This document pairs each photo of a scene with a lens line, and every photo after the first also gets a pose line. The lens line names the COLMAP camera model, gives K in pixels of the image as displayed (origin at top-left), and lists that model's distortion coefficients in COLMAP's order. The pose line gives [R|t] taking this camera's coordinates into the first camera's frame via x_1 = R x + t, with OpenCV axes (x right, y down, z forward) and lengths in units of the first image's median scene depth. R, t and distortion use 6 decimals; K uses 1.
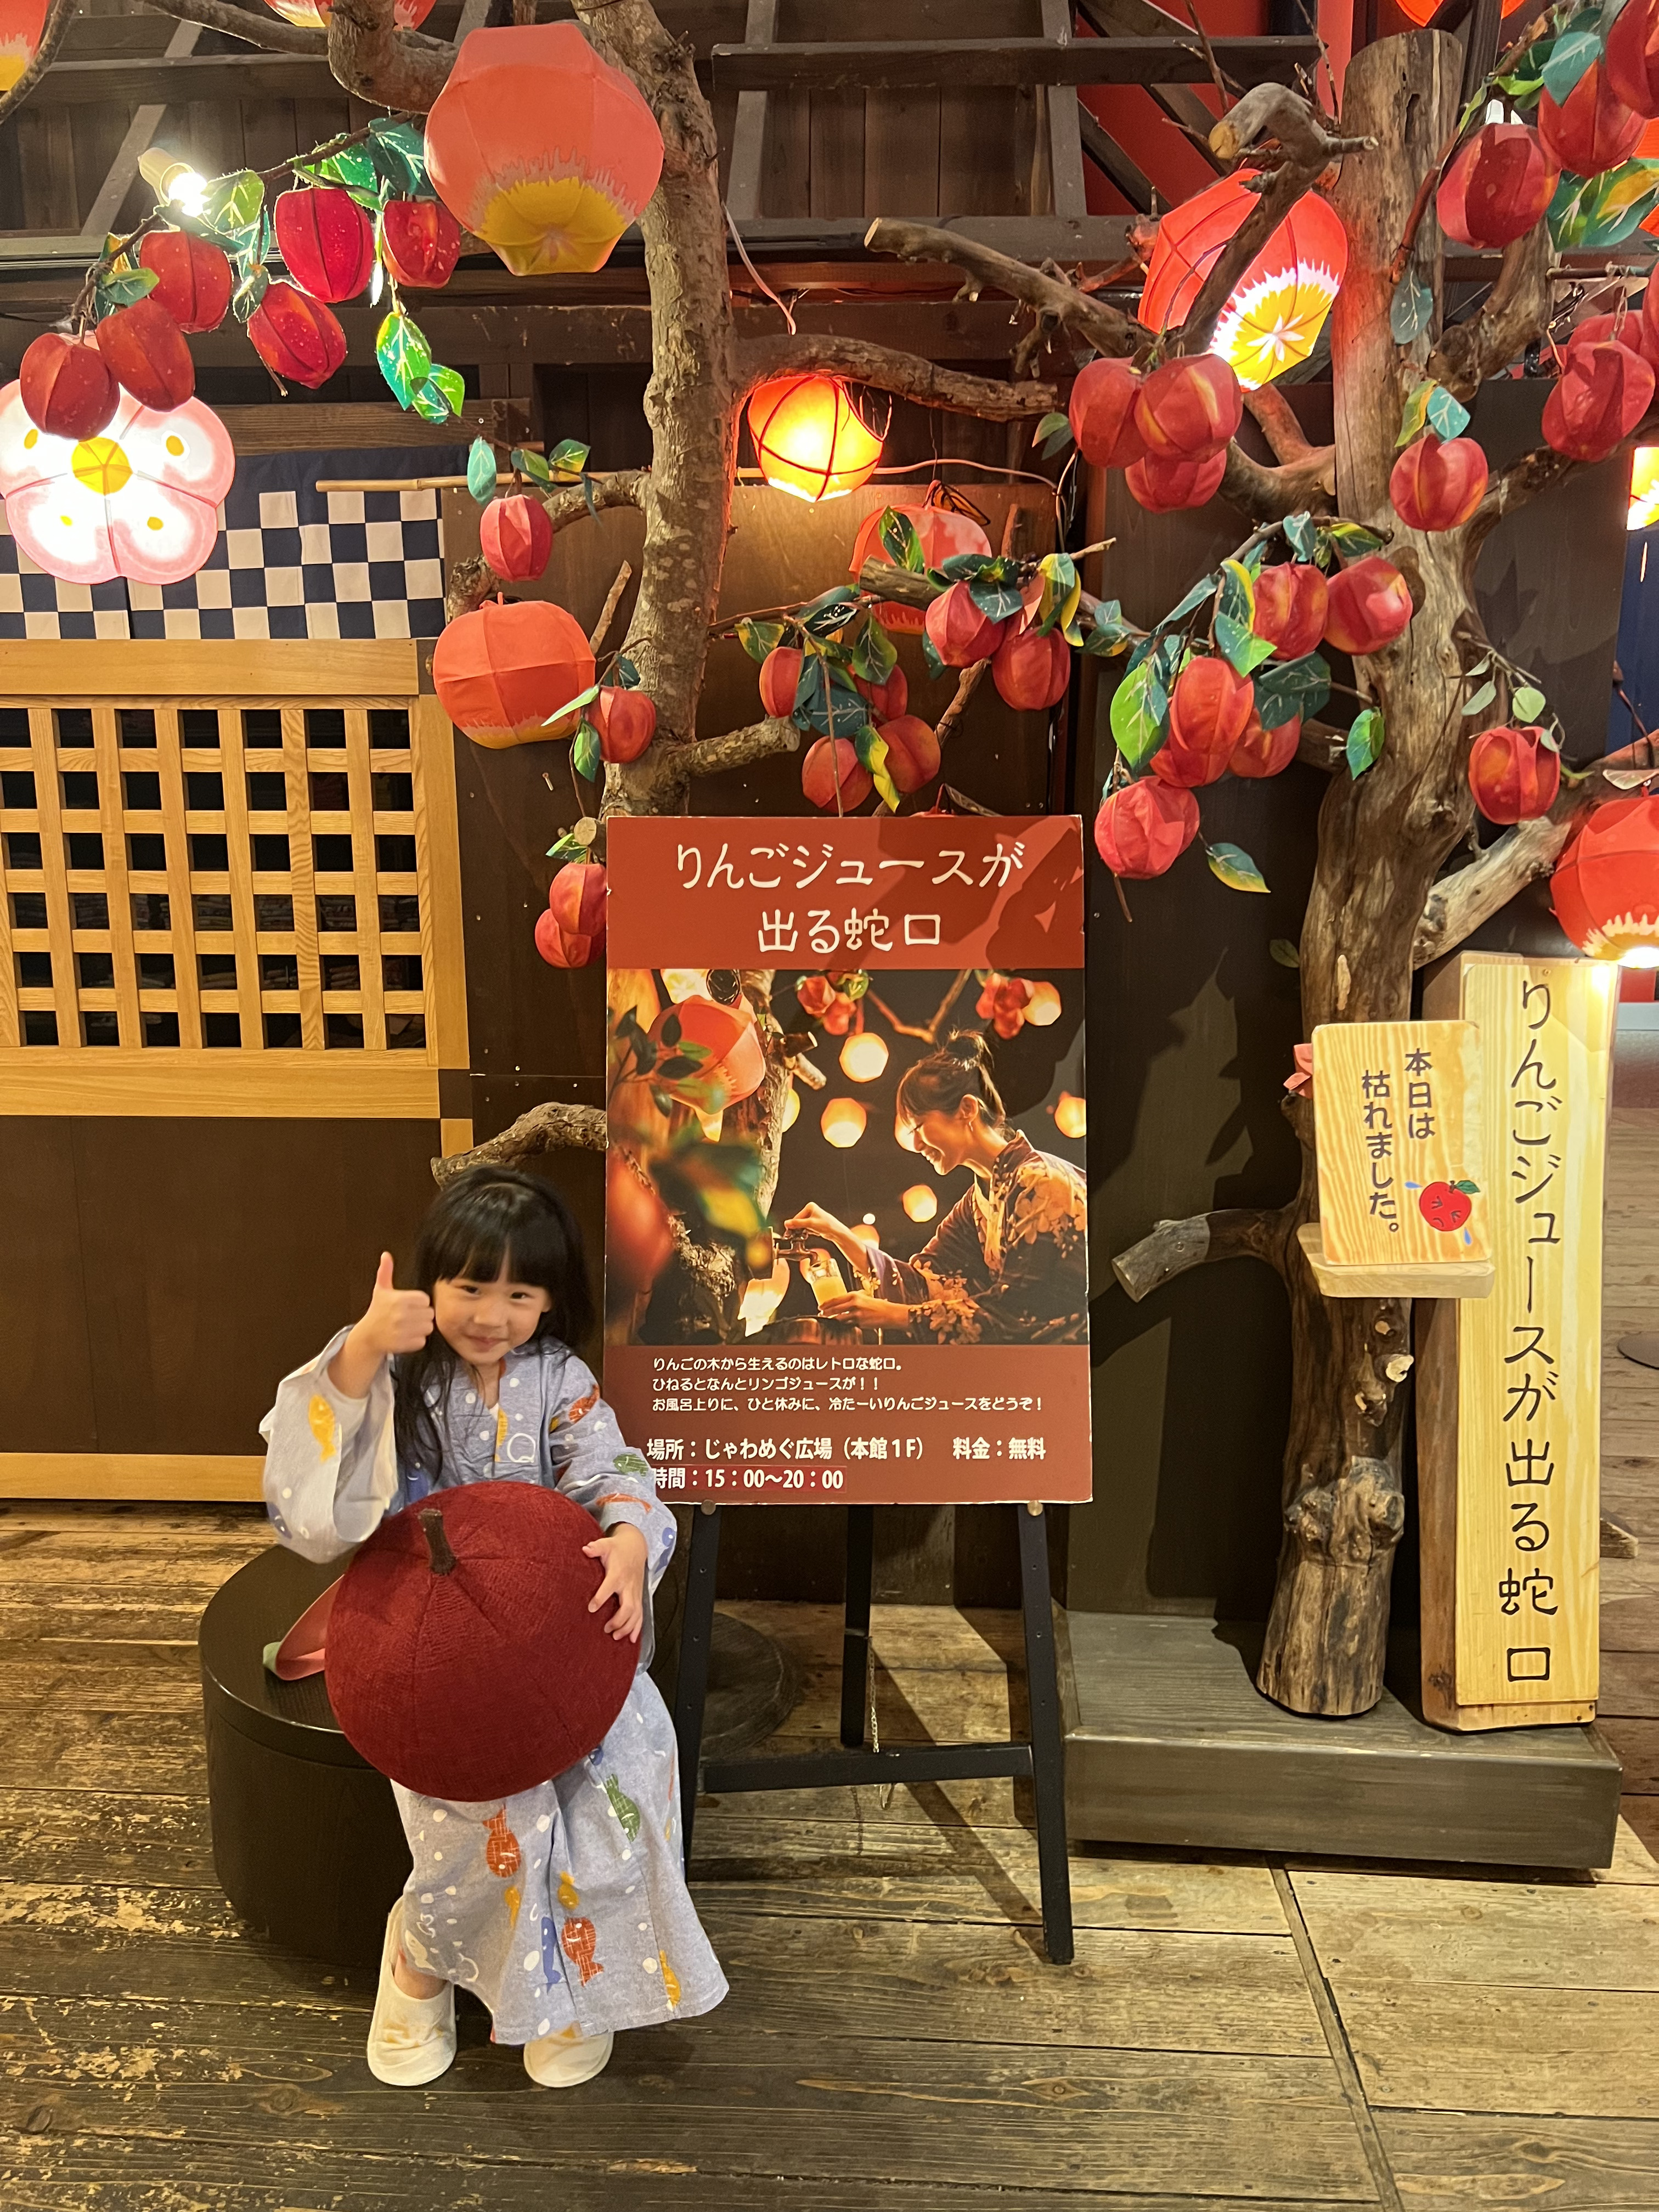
lens RADIAL K [[1698.1, 0, 829.5], [0, 1698.1, 1109.2], [0, 0, 1]] dist [0.047007, -0.046849]
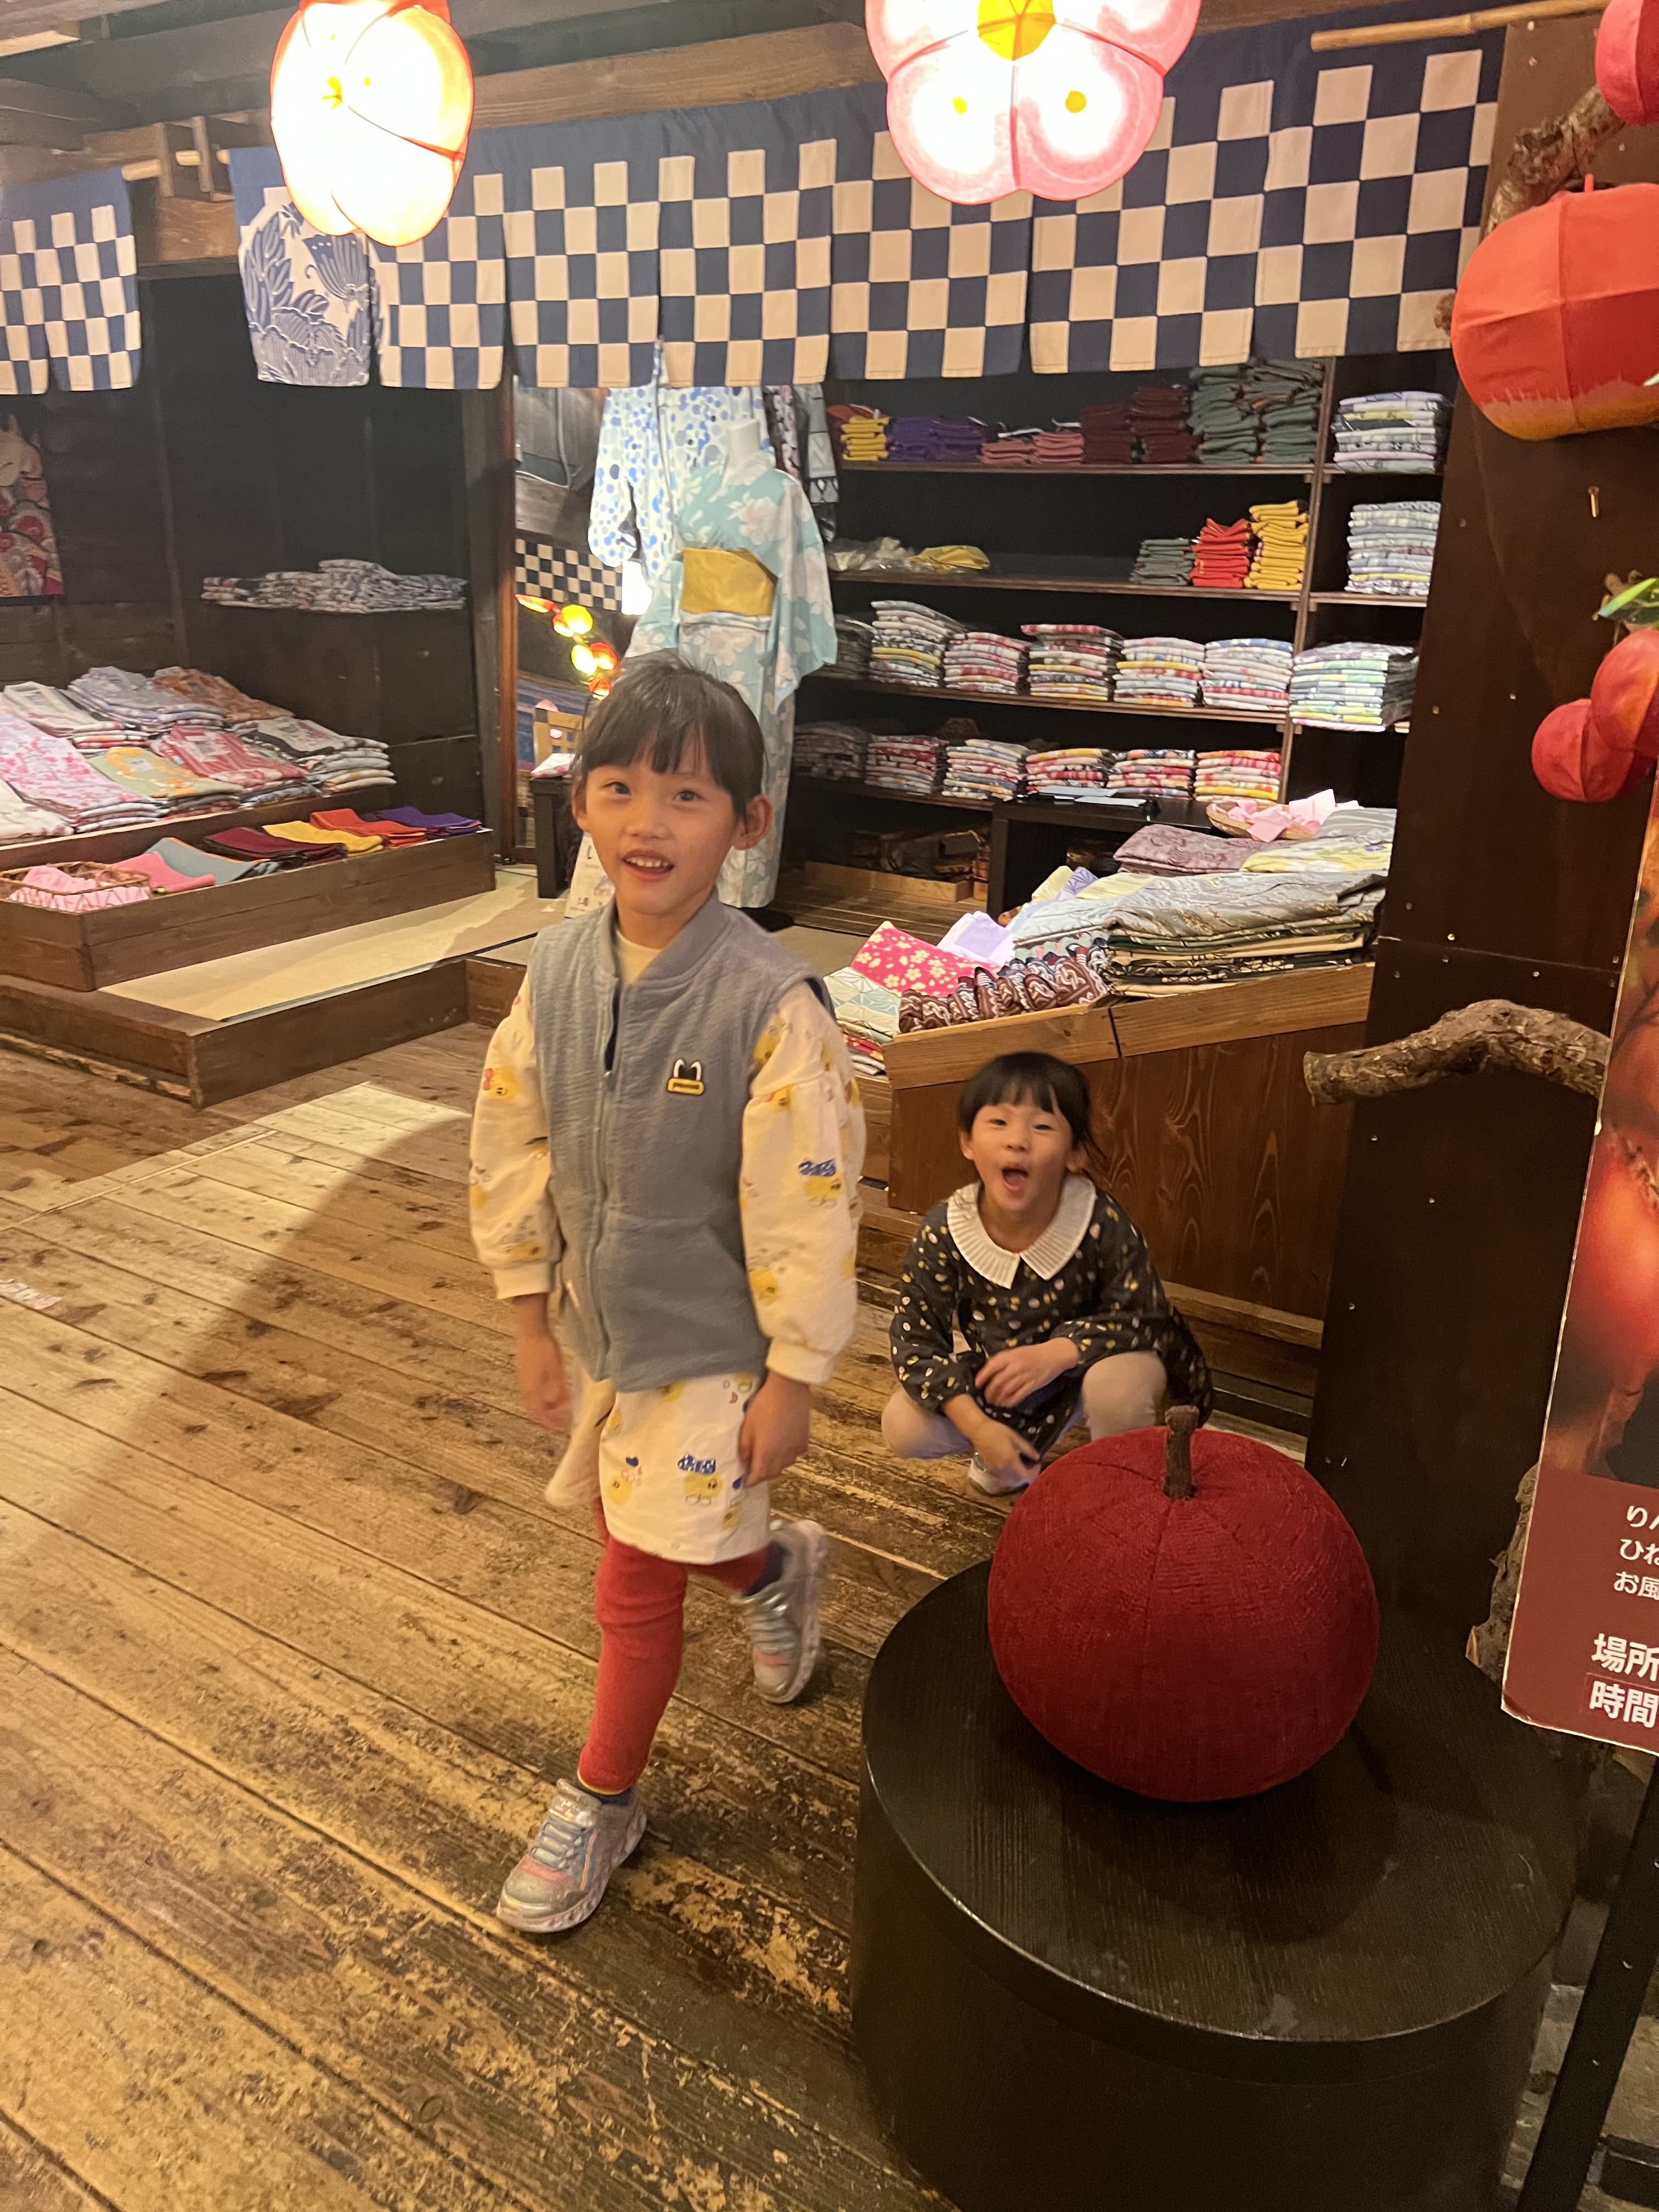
lens RADIAL K [[1698.1, 0, 814.1], [0, 1698.1, 1094.9], [0, 0, 1]] dist [0.047007, -0.046849]
pose [[0.875607, 0.179447, -0.448455, -0.101209], [-0.127755, 0.981404, 0.143263, -0.032073], [0.465824, -0.068149, 0.882249, 0.306696]]
